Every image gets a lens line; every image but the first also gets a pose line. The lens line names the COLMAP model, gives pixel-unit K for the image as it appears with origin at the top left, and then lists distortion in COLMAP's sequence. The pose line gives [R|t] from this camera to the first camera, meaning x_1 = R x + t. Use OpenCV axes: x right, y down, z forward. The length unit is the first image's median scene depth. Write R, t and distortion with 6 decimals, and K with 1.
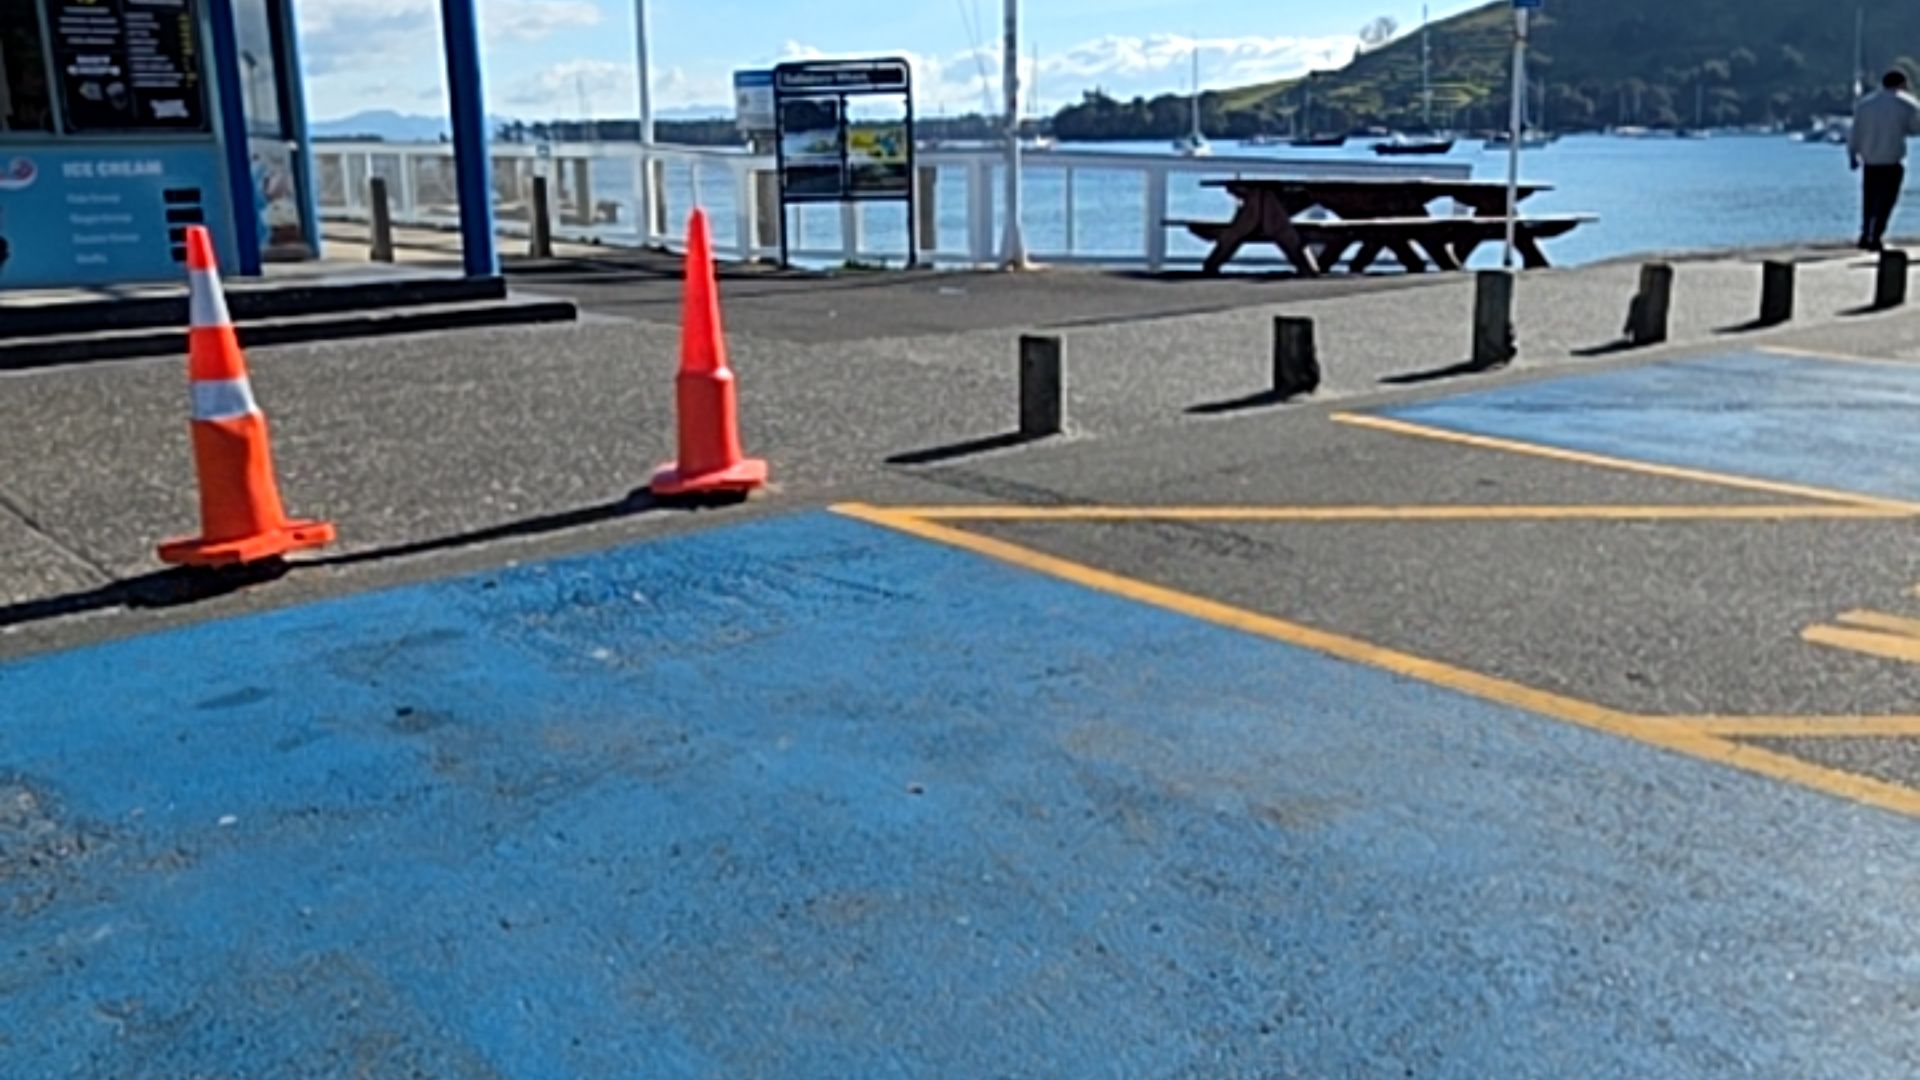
lens RADIAL K [[1705.0, 0, 959.4], [0, 1705.0, 534.1], [0, 0, 1]] dist [-0.020880, 0.039980]
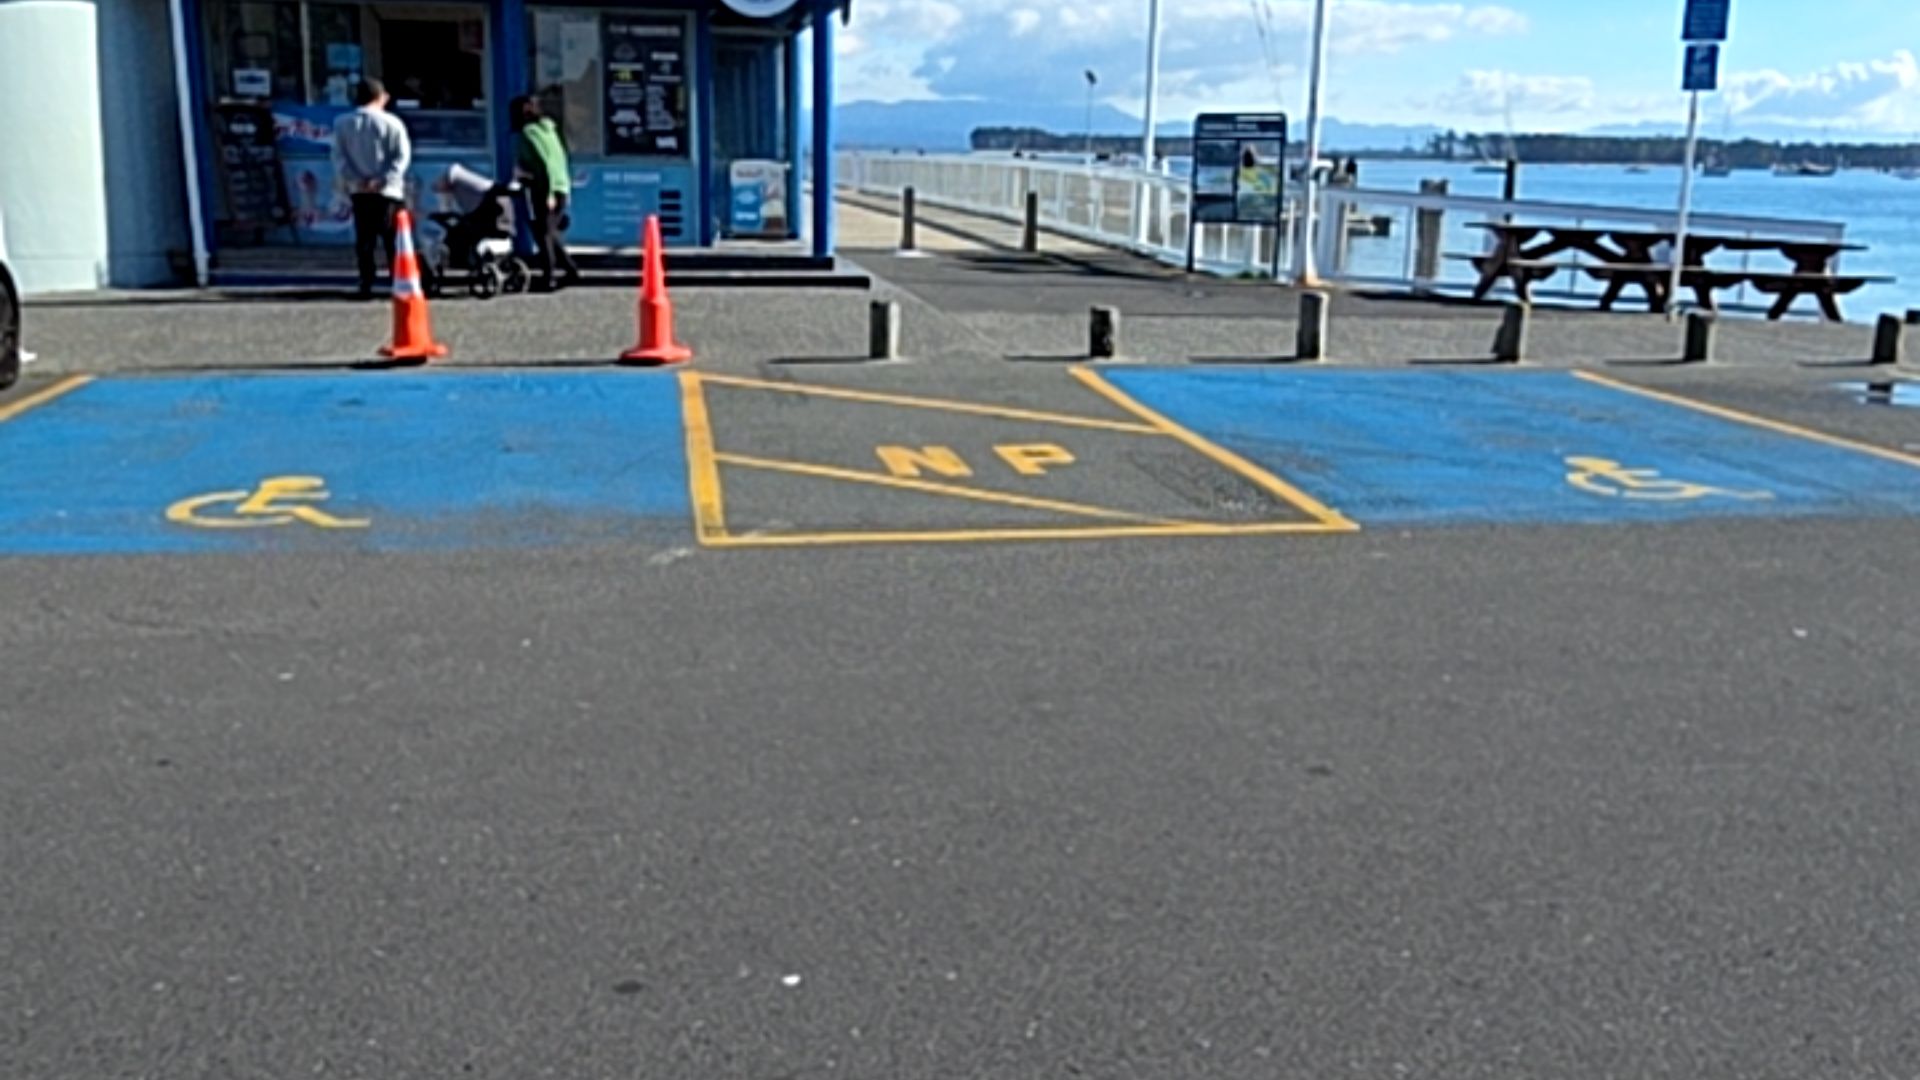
lens RADIAL K [[1705.0, 0, 973.0], [0, 1705.0, 534.5], [0, 0, 1]] dist [-0.020880, 0.039980]
pose [[0.869665, 0.141231, -0.473008, 0.610057], [-0.143888, 0.989115, 0.030781, 0.032675], [0.472207, 0.041291, 0.880520, -0.294253]]
